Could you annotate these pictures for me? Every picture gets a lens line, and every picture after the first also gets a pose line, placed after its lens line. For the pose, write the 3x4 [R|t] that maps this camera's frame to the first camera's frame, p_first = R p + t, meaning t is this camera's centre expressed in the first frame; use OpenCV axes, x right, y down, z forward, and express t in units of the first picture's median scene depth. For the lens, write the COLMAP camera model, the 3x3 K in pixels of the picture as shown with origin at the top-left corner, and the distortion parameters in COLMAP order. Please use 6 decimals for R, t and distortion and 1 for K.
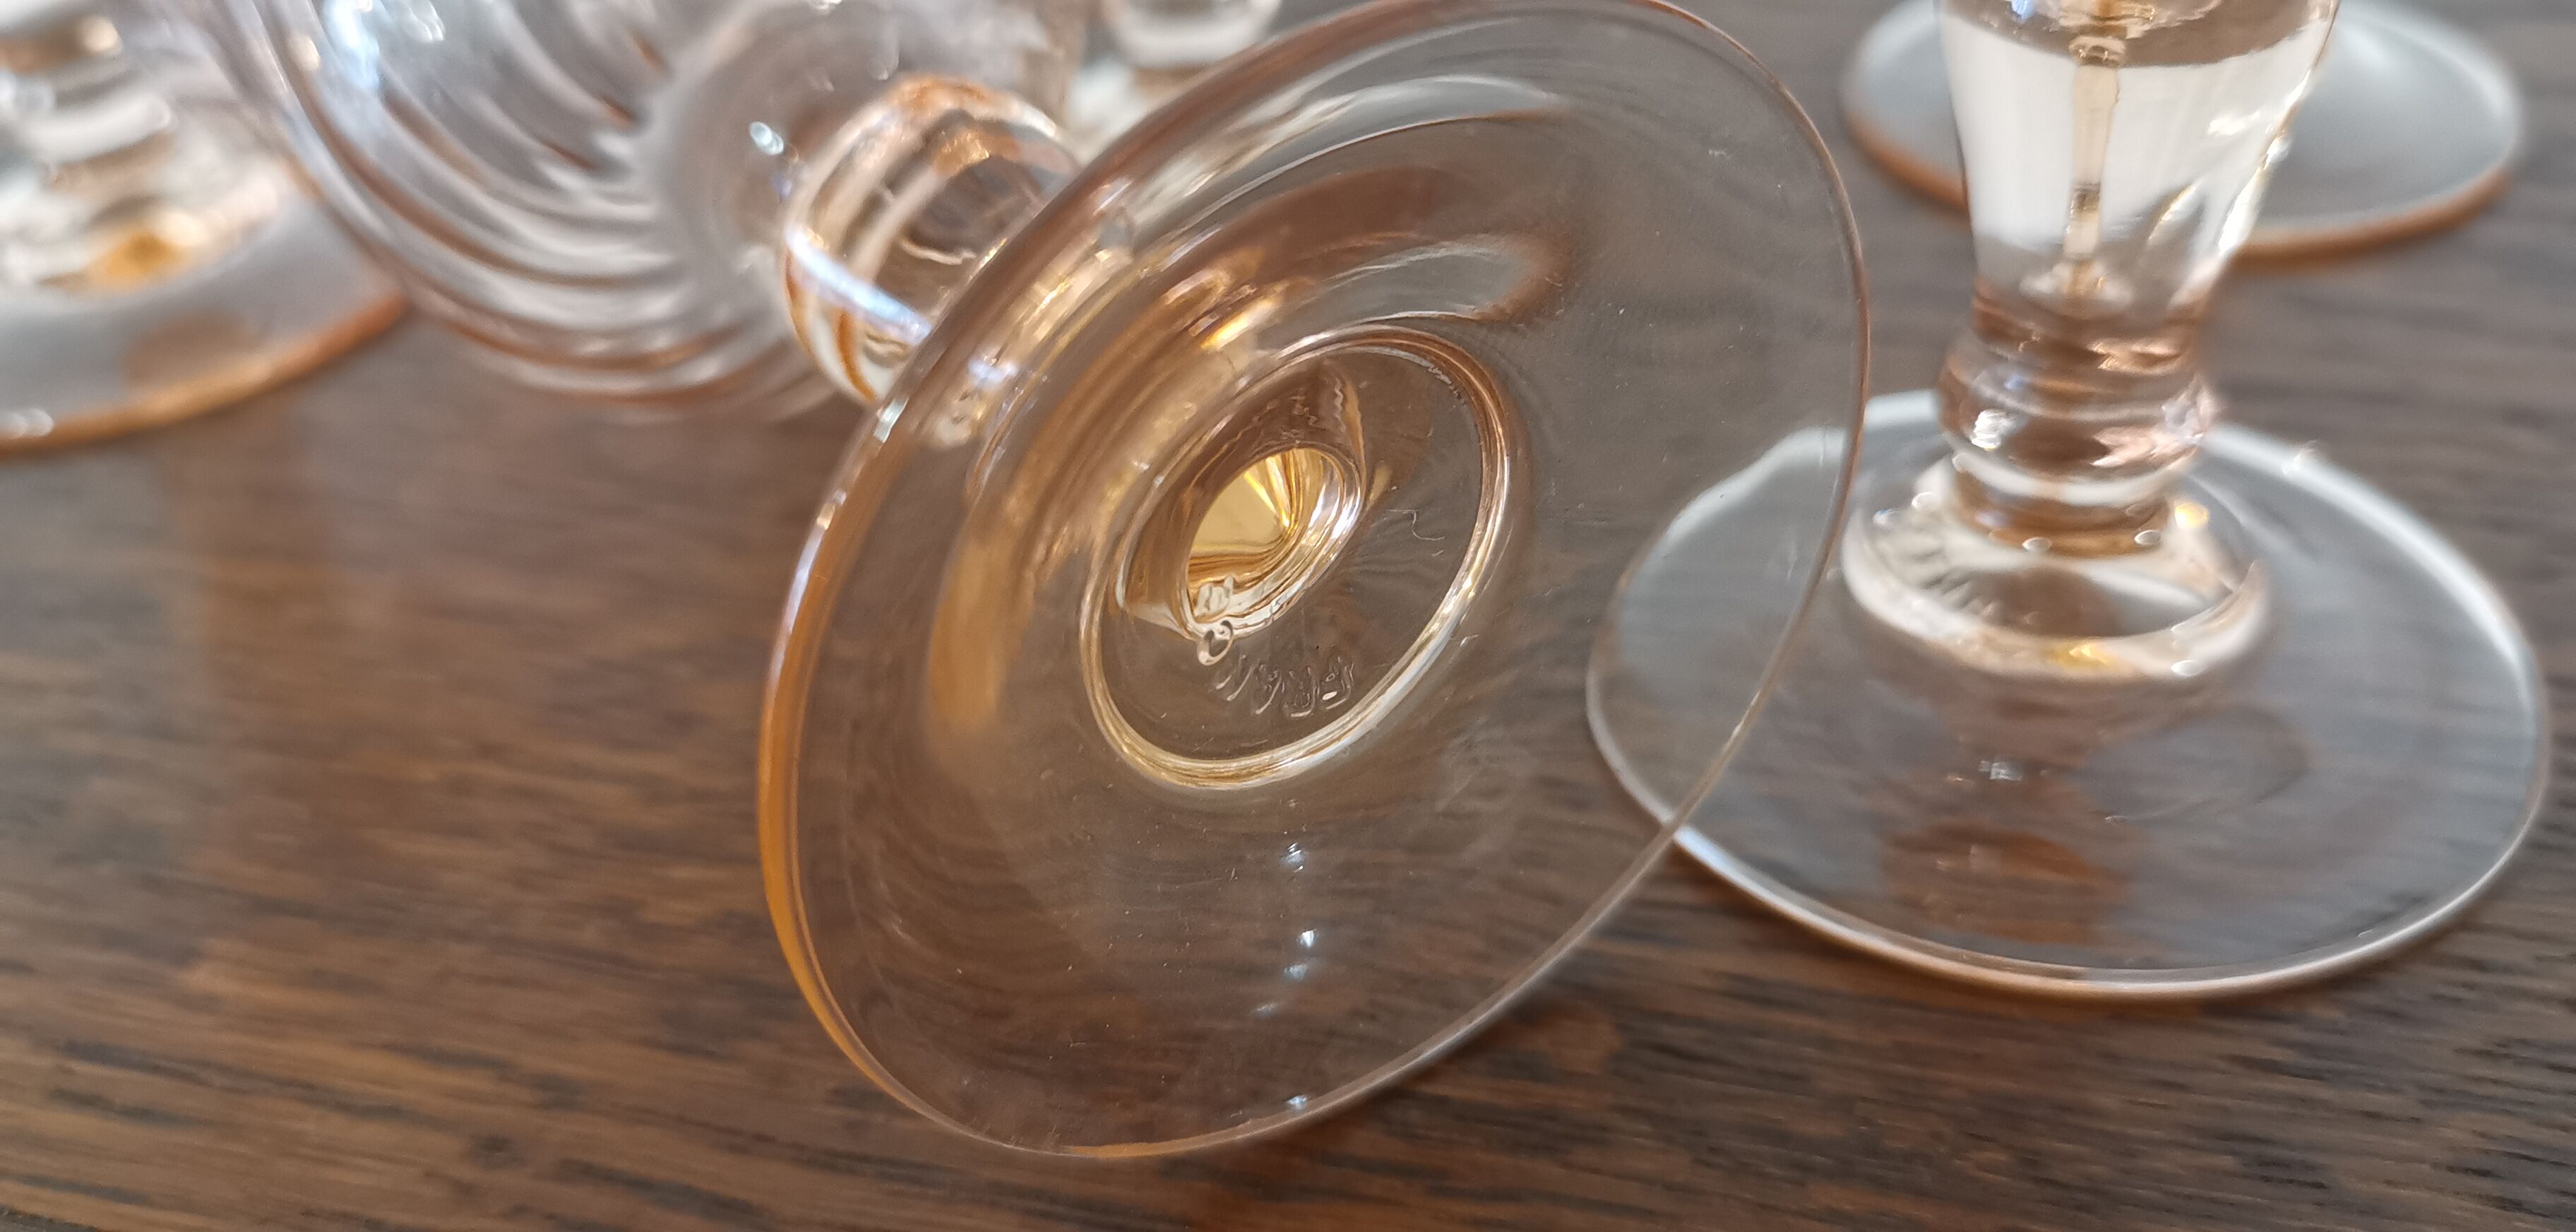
lens RADIAL K [[2181.3, 0, 1312.1], [0, 2181.3, 636.4], [0, 0, 1]] dist [-0.047654, -0.008354]
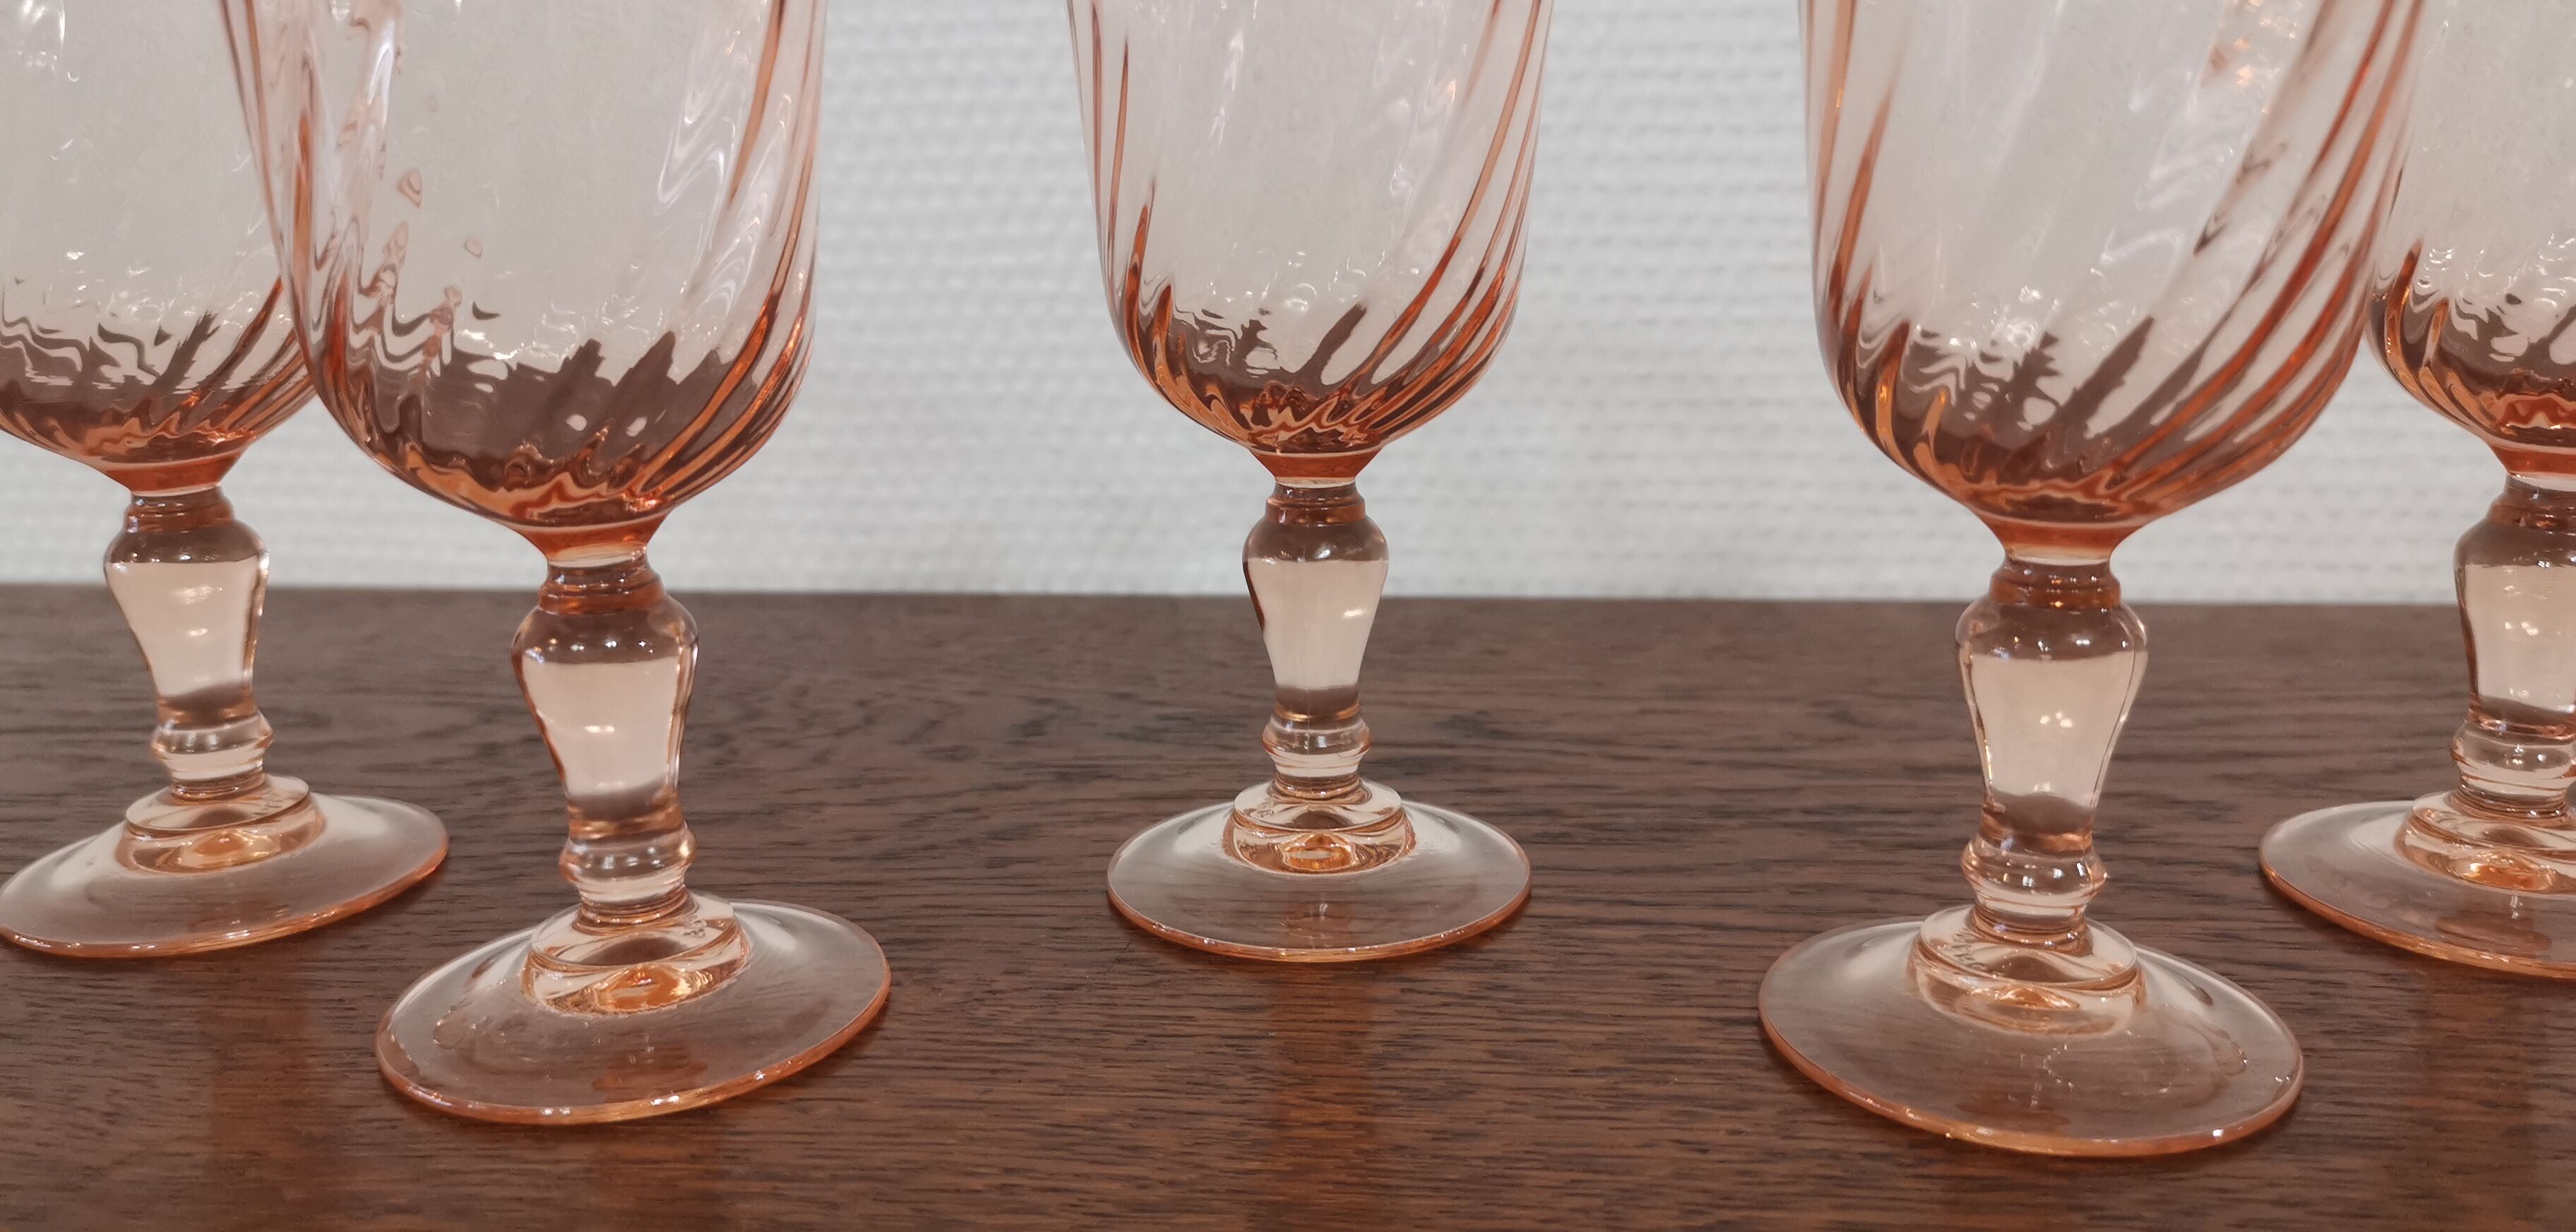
lens RADIAL K [[2071.4, 0, 1279.0], [0, 2071.4, 630.3], [0, 0, 1]] dist [0.028572, -0.069642]
pose [[0.983466, 0.011455, 0.180733, -0.574414], [0.059934, 0.921169, -0.384520, 0.344247], [-0.170890, 0.388995, 0.905251, -0.655502]]
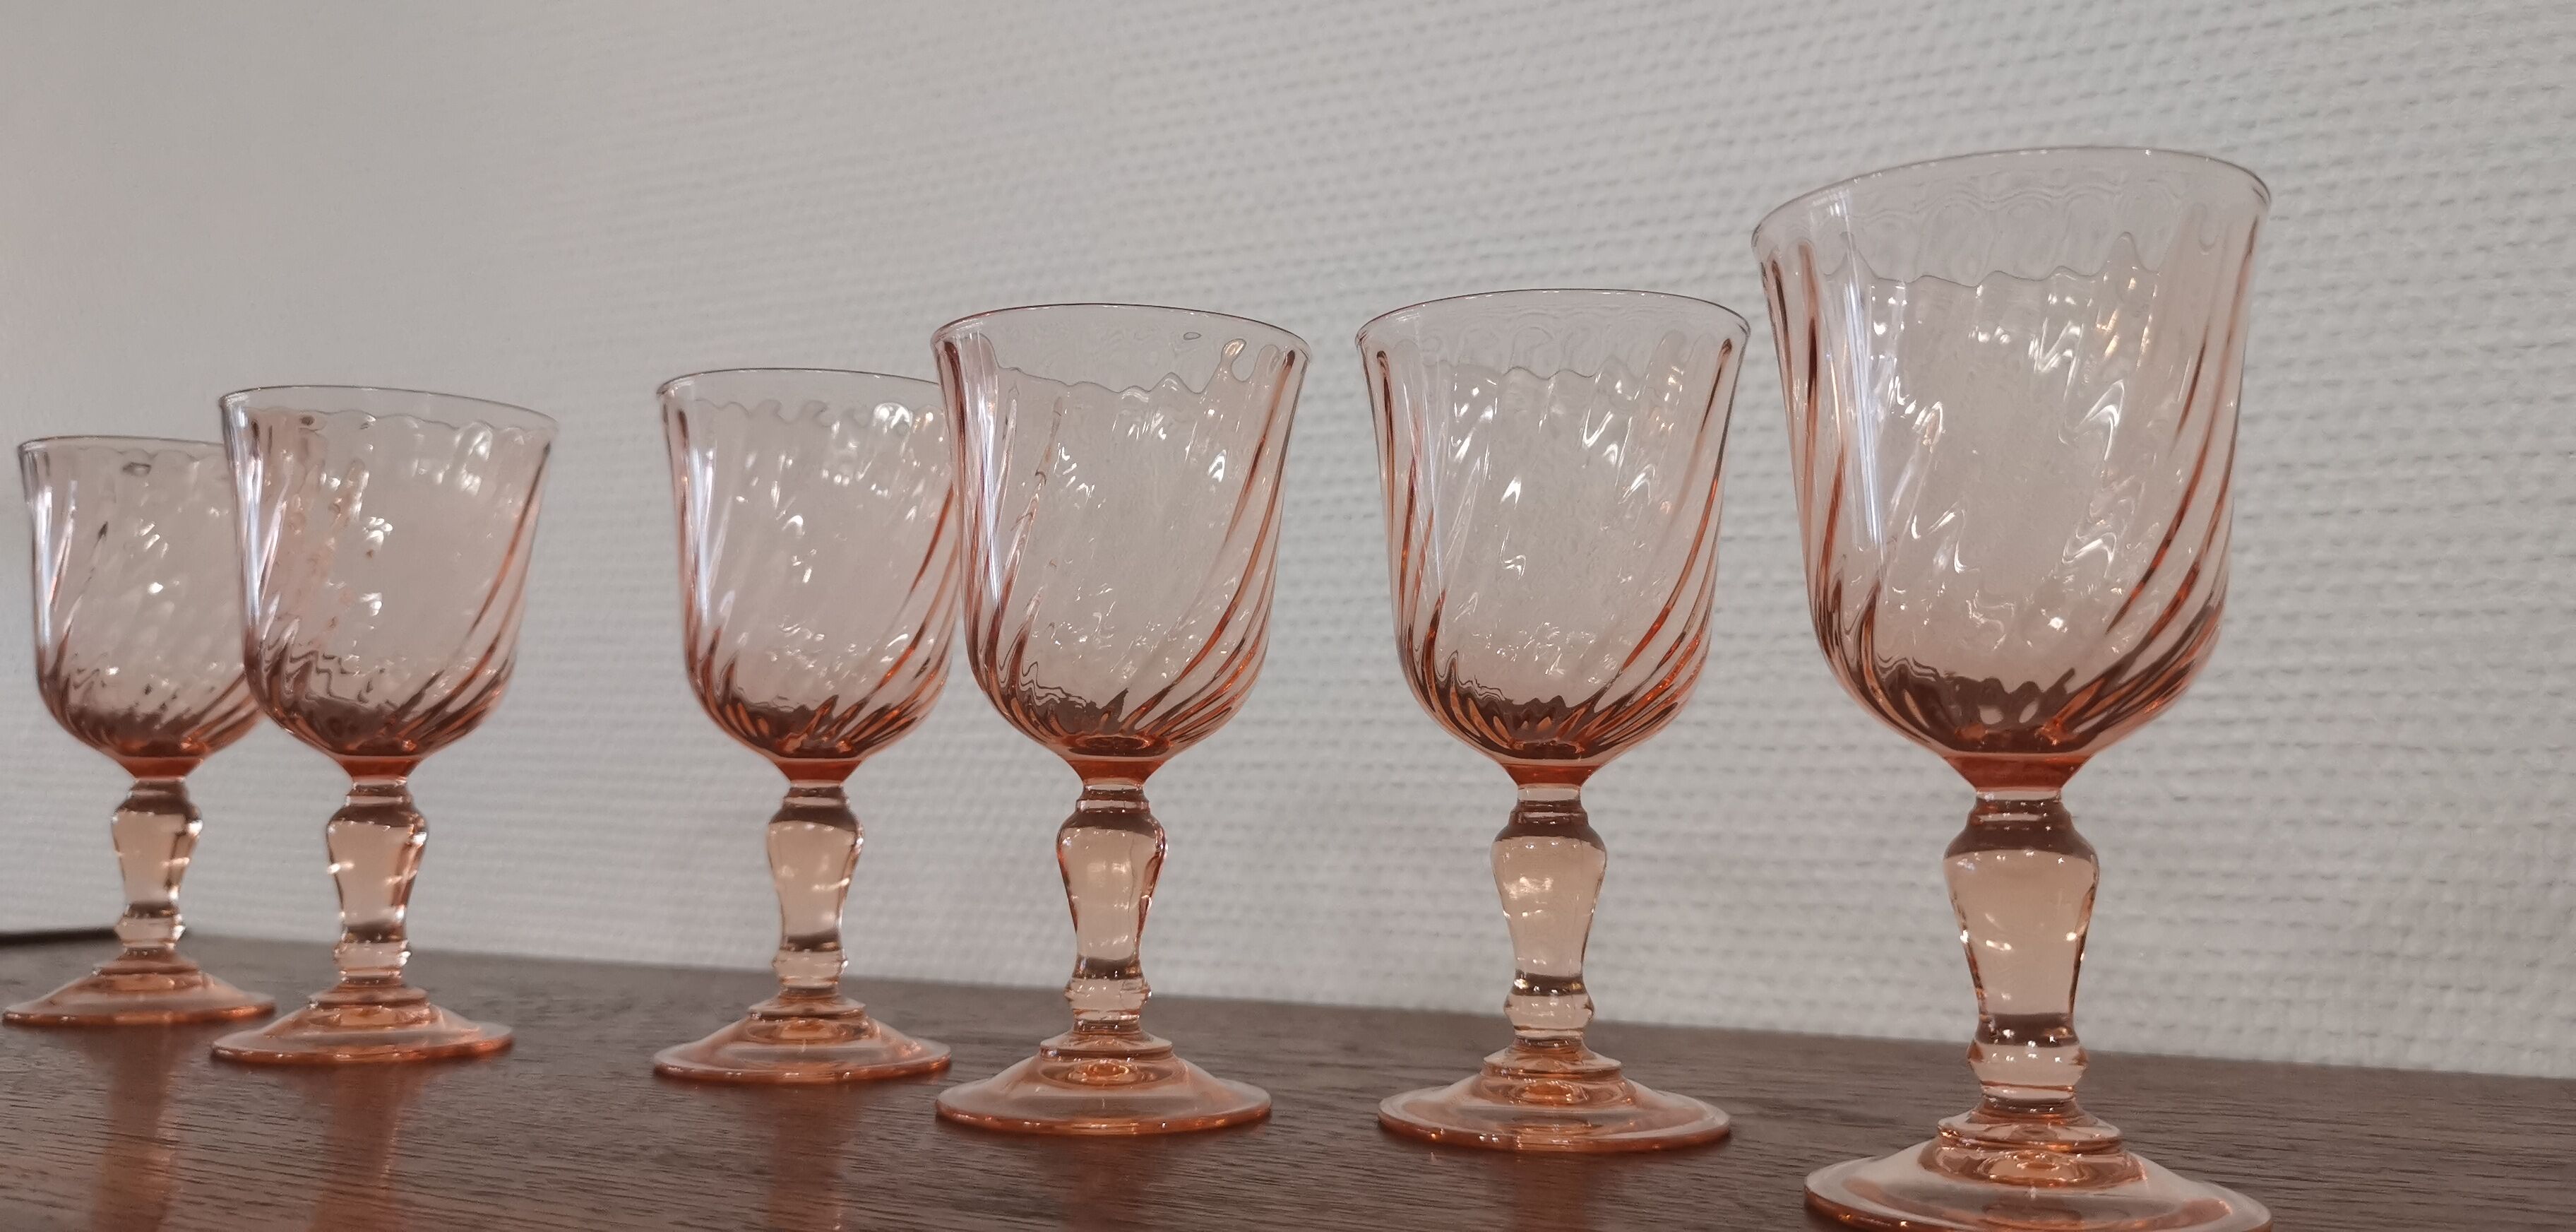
lens RADIAL K [[2071.4, 0, 1284.0], [0, 2071.4, 593.9], [0, 0, 1]] dist [0.028572, -0.069642]
pose [[0.975379, 0.061894, -0.211672, 1.451446], [-0.188743, 0.730729, -0.656057, 1.280768], [0.114069, 0.679856, 0.724420, -1.375440]]
